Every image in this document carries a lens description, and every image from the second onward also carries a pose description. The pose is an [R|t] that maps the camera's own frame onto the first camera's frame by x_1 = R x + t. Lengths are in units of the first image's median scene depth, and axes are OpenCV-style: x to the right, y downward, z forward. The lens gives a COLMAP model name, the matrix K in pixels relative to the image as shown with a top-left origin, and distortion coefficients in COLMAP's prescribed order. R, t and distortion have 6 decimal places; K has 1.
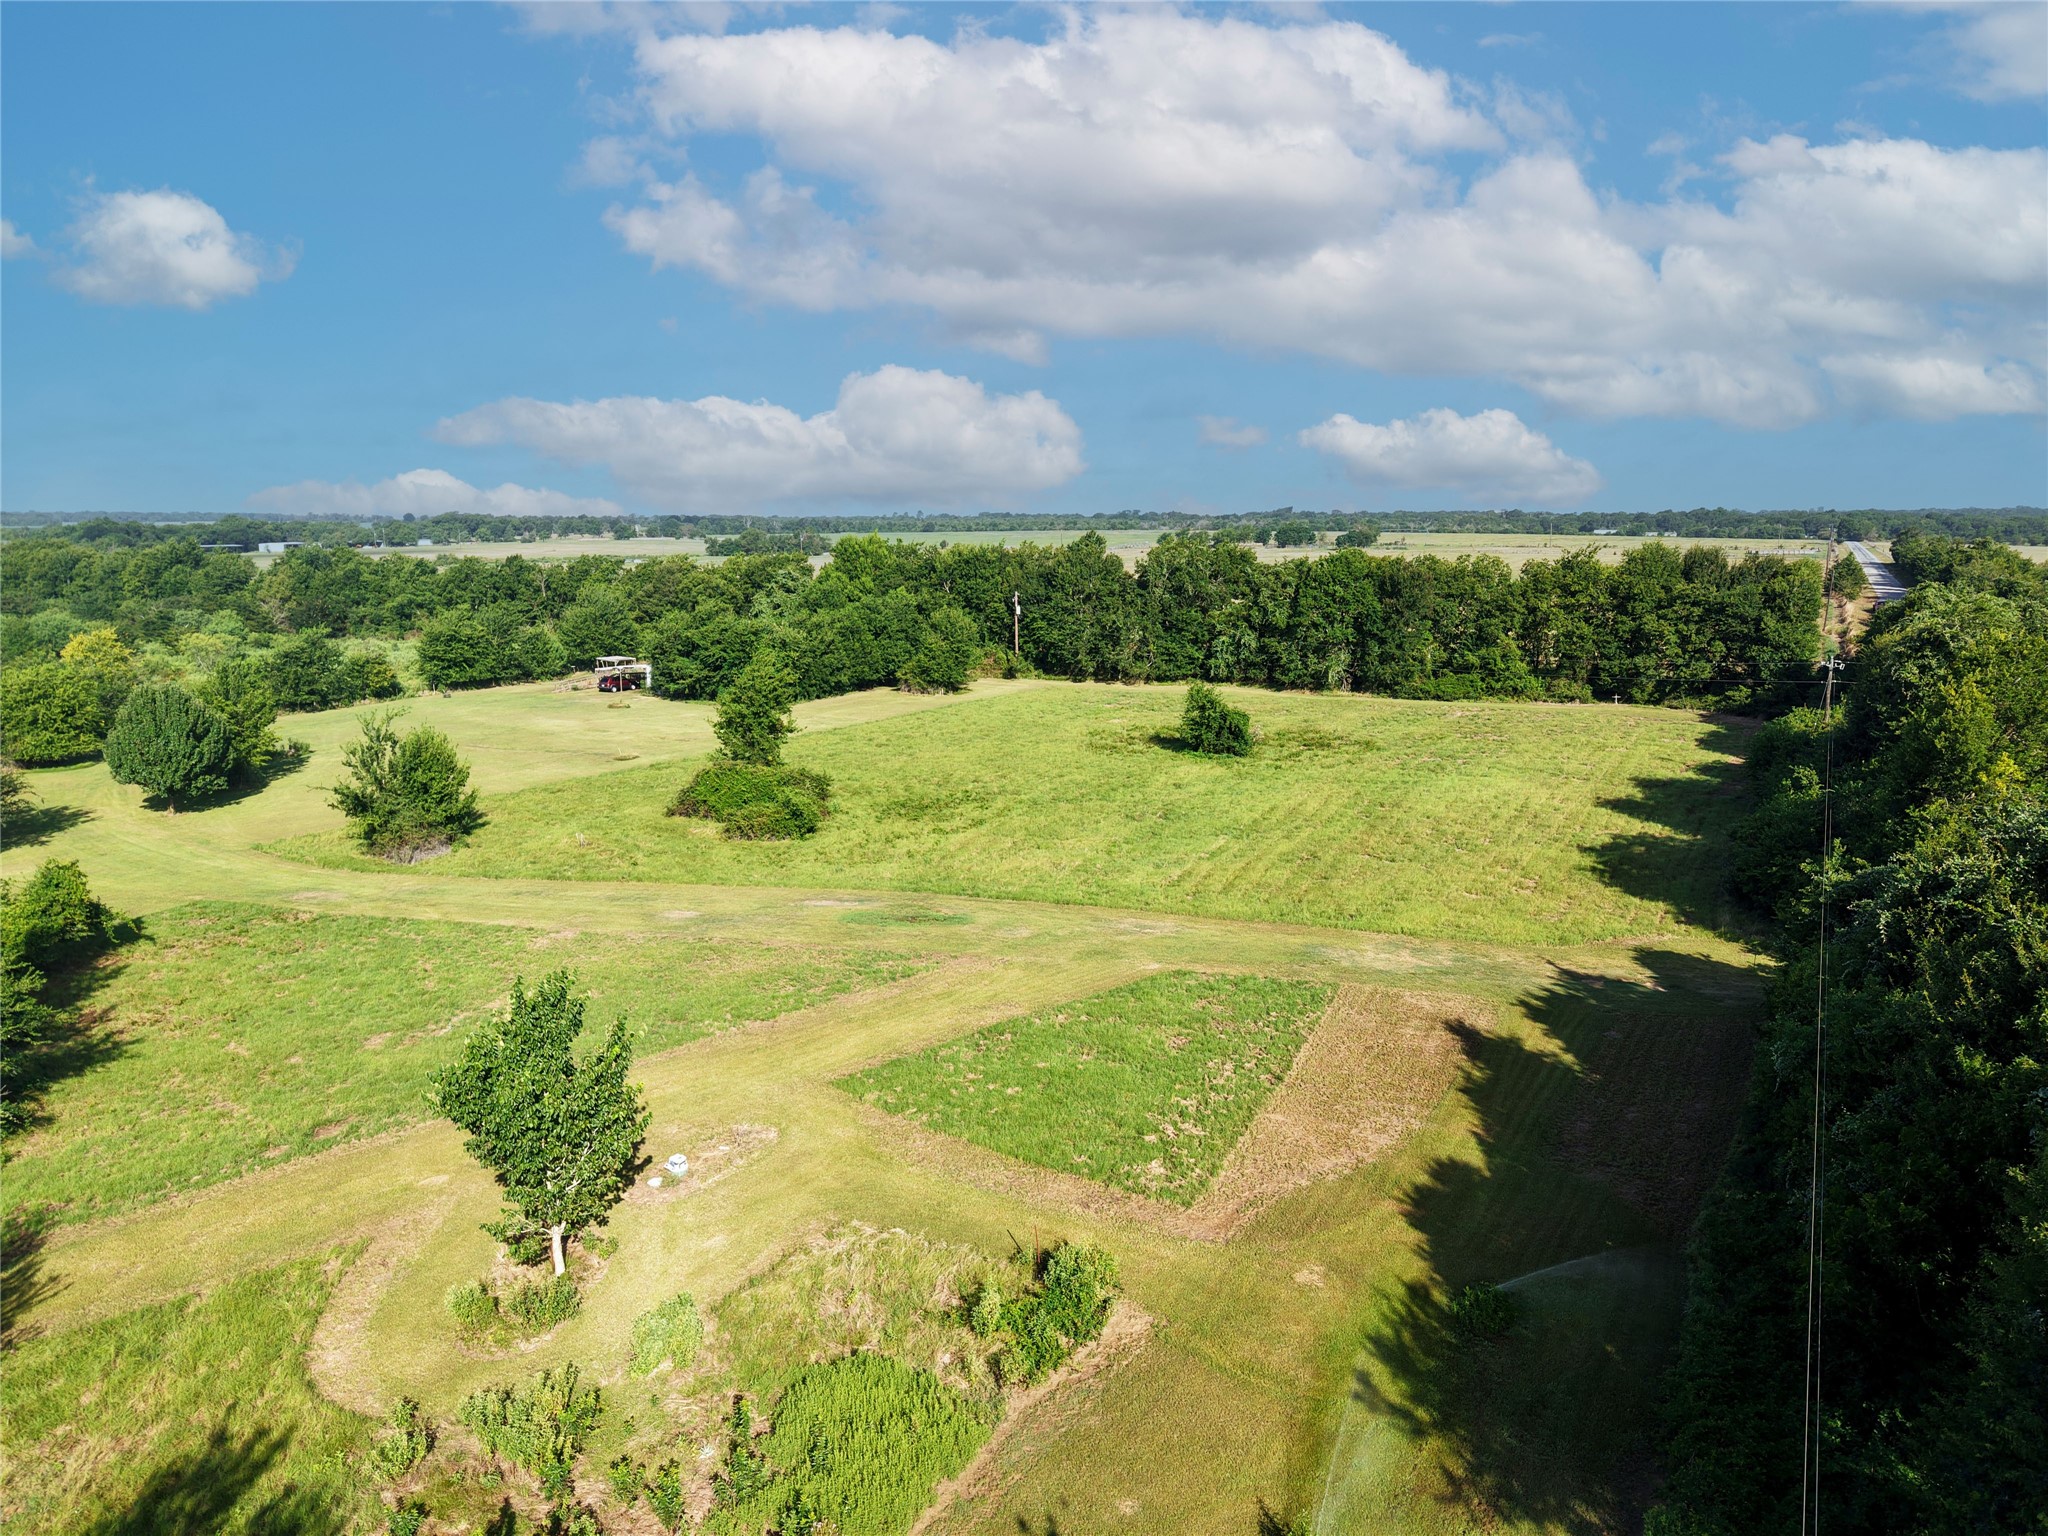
lens RADIAL K [[1401.8, 0, 1014.6], [0, 1401.8, 768.0], [0, 0, 1]] dist [0.091547, -0.124913]
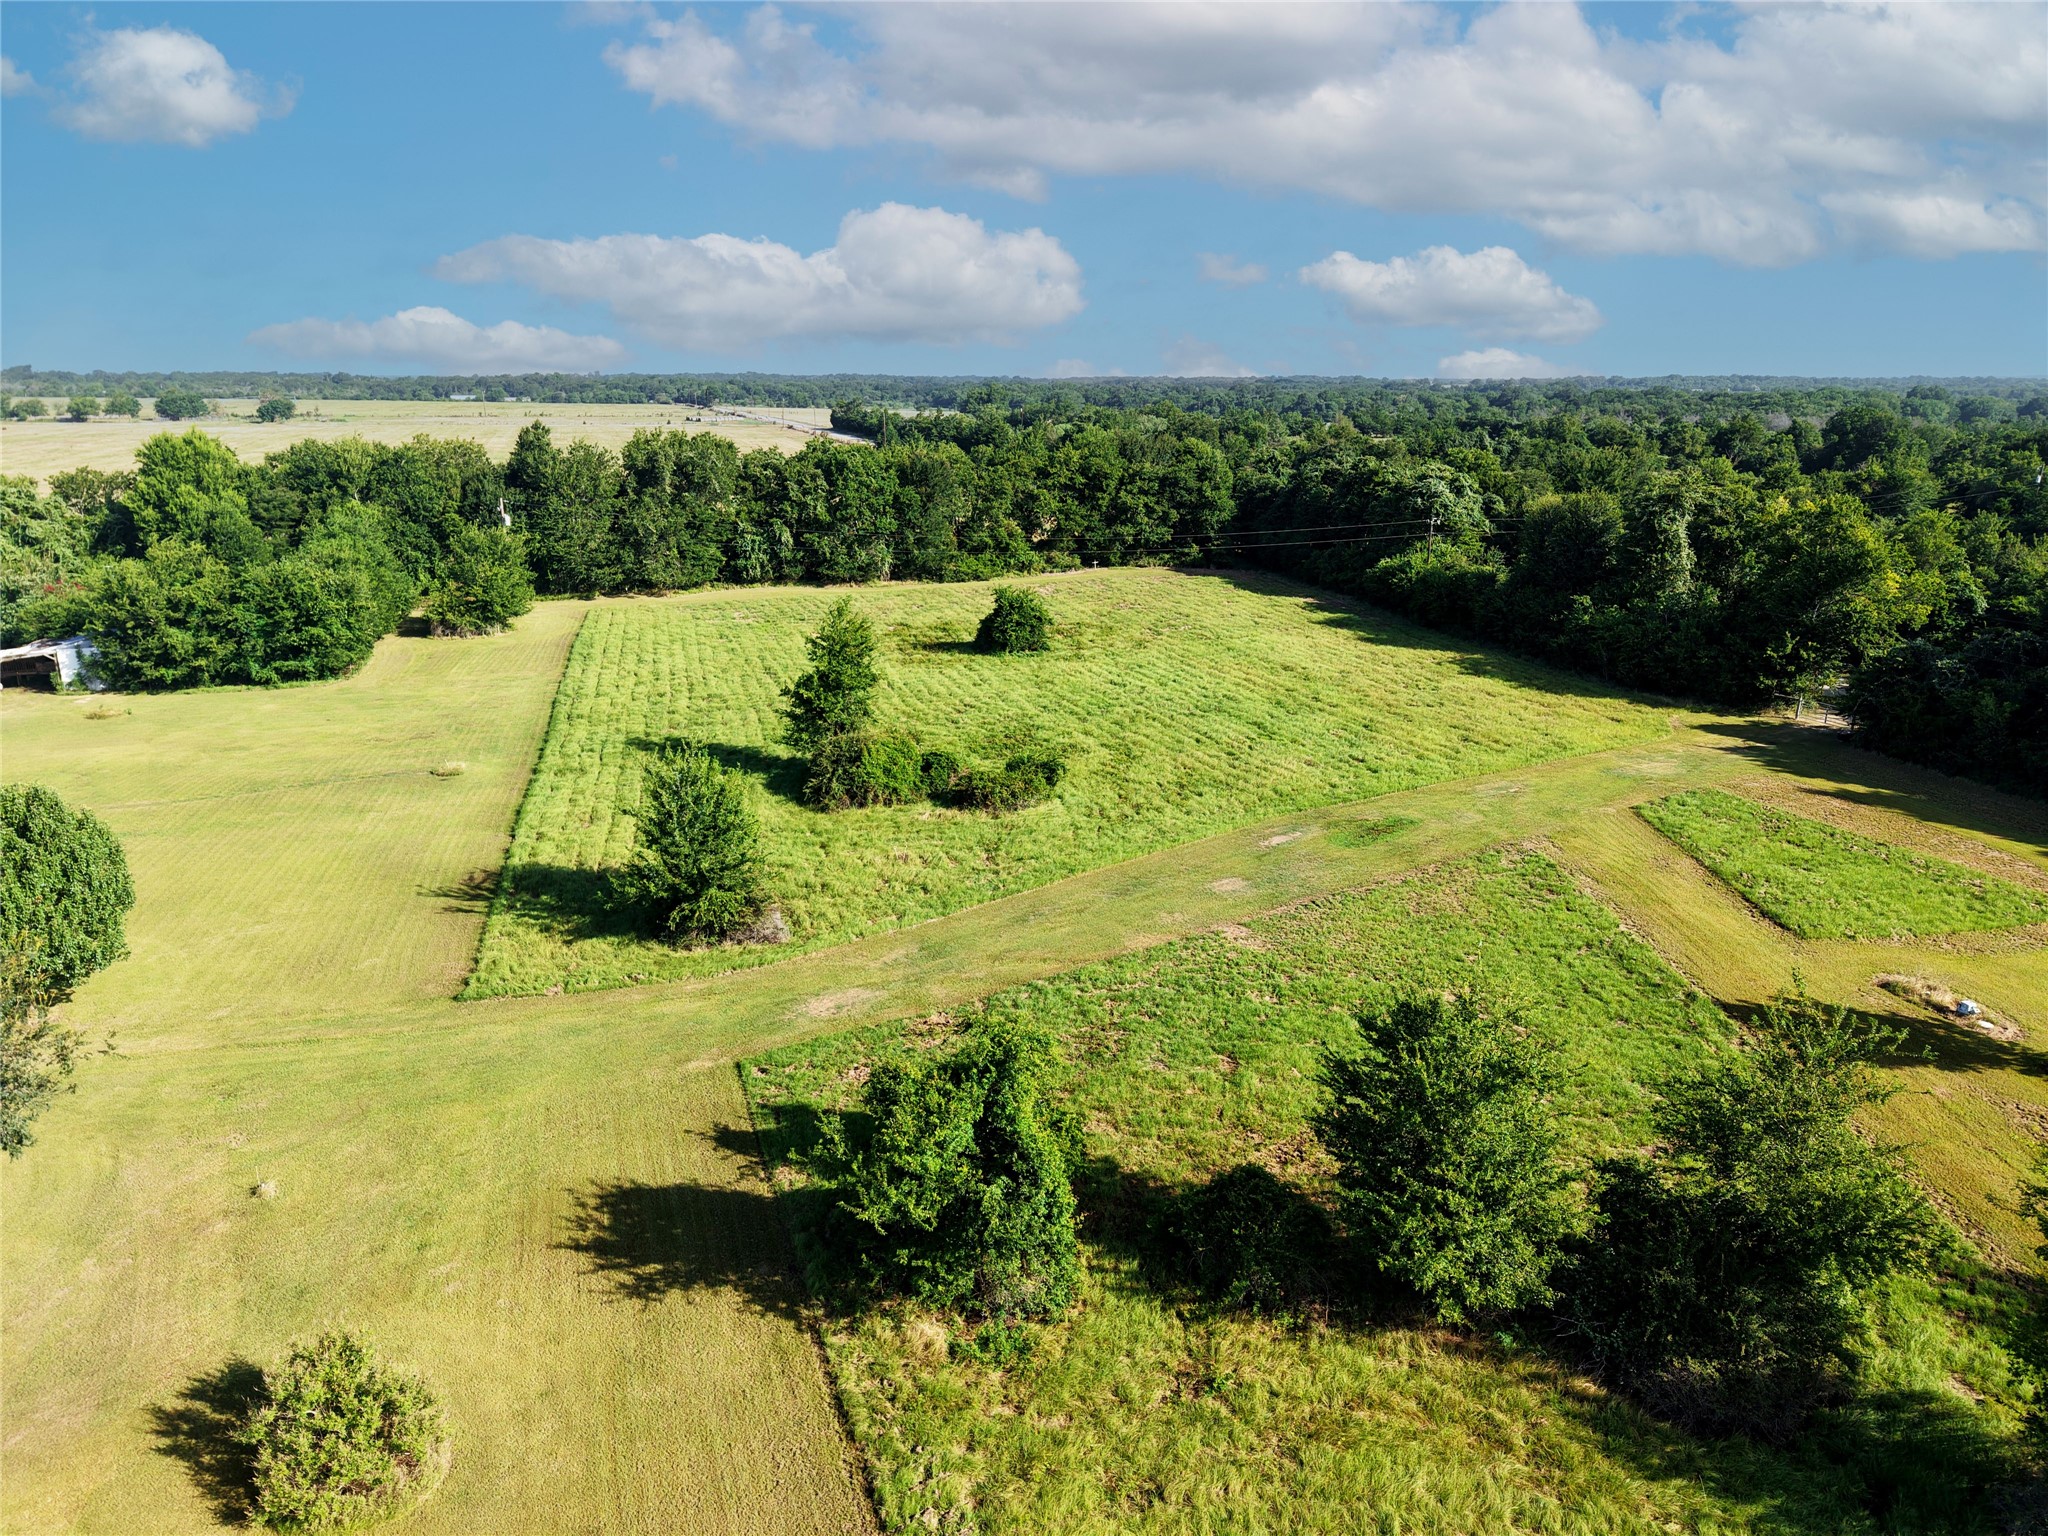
lens RADIAL K [[1401.8, 0, 1014.6], [0, 1401.8, 768.0], [0, 0, 1]] dist [0.091547, -0.124913]
pose [[0.671945, -0.197928, 0.713662, -0.436587], [0.128501, 0.980169, 0.150853, -0.060169], [-0.729367, -0.009659, 0.684054, 0.221890]]
